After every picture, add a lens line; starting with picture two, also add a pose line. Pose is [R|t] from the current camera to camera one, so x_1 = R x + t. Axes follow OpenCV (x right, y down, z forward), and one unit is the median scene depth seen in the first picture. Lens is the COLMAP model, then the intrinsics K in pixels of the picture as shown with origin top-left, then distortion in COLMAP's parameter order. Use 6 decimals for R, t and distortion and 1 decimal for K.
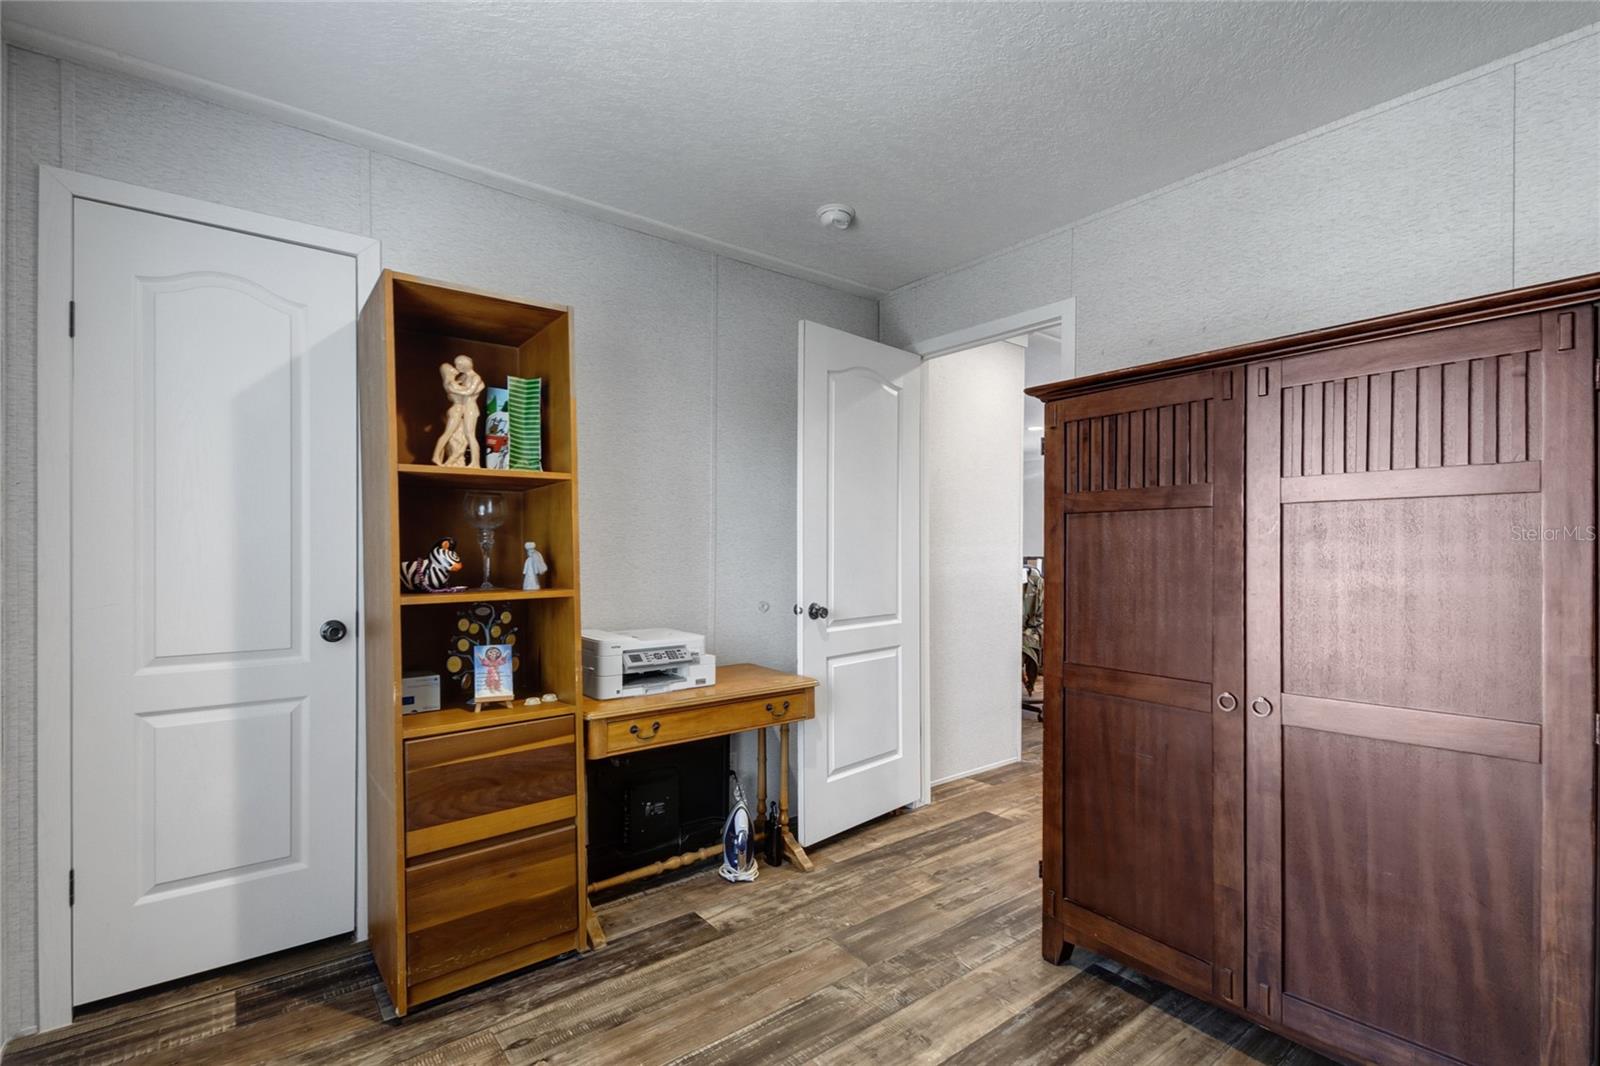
lens RADIAL K [[730.4, 0, 823.2], [0, 730.4, 539.1], [0, 0, 1]] dist [0.003533, -0.000375]
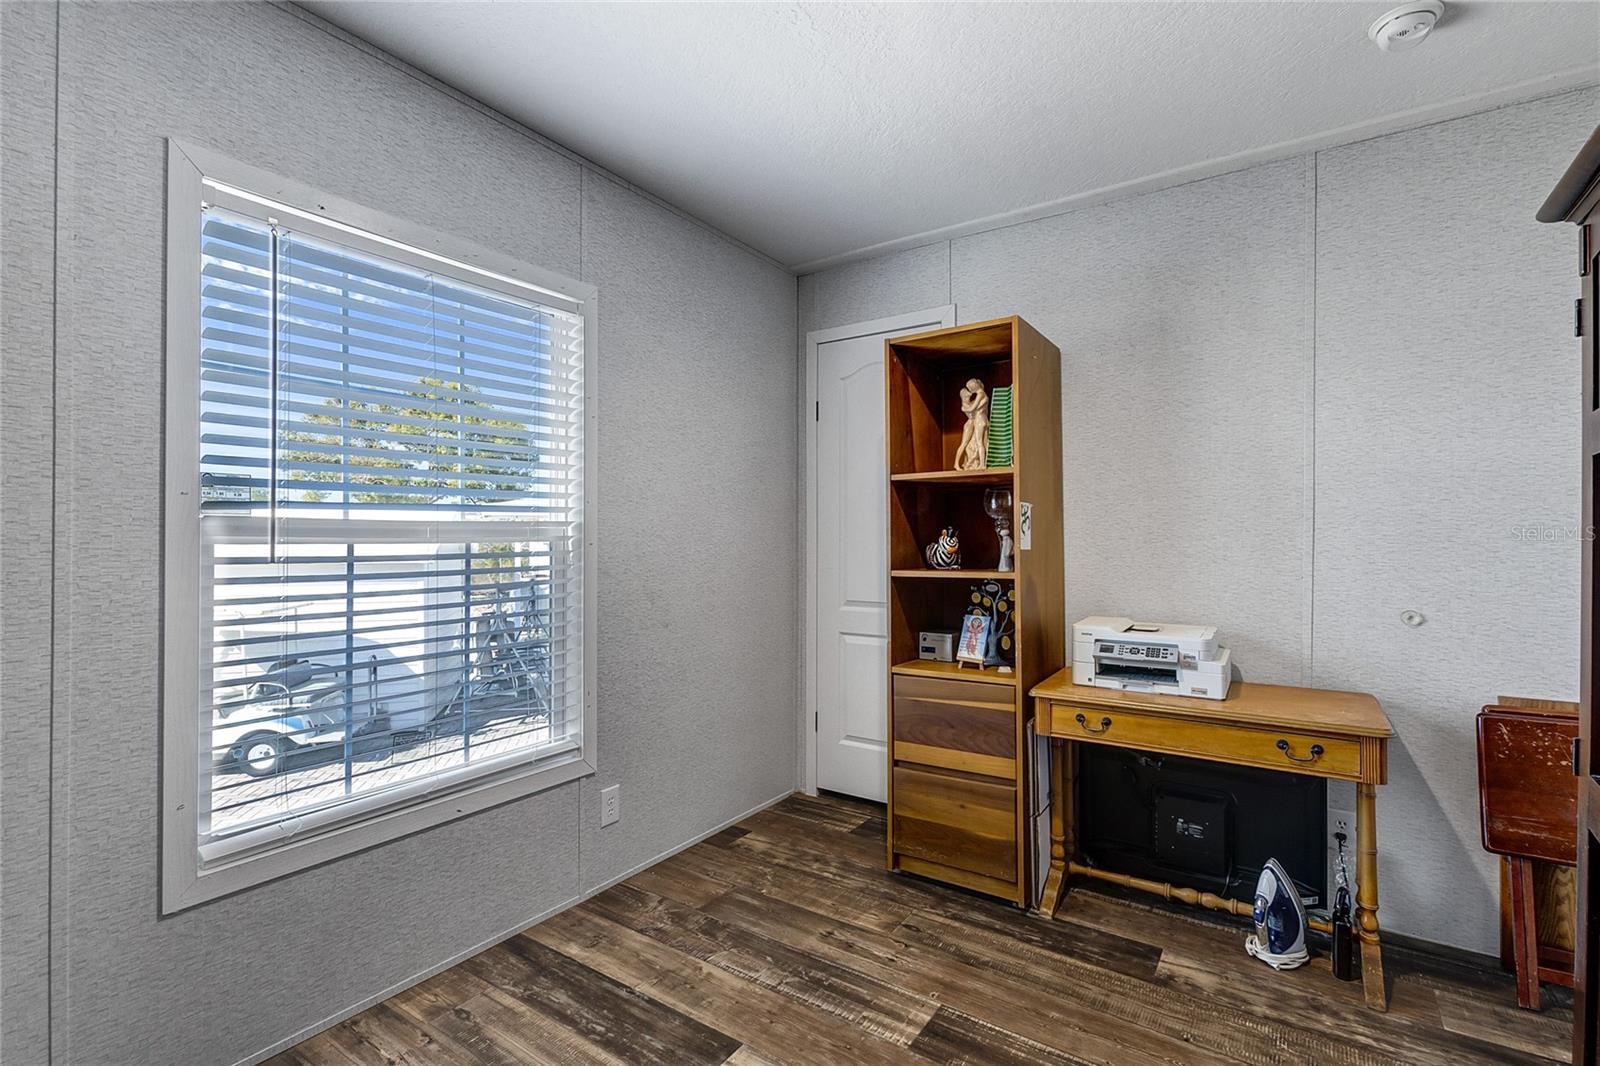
lens RADIAL K [[730.4, 0, 823.2], [0, 730.4, 539.1], [0, 0, 1]] dist [0.003533, -0.000375]
pose [[0.293223, -0.007451, -0.956015, 0.604782], [0.012628, 0.999913, -0.003920, 0.020343], [0.955961, -0.010923, 0.293291, 0.400529]]
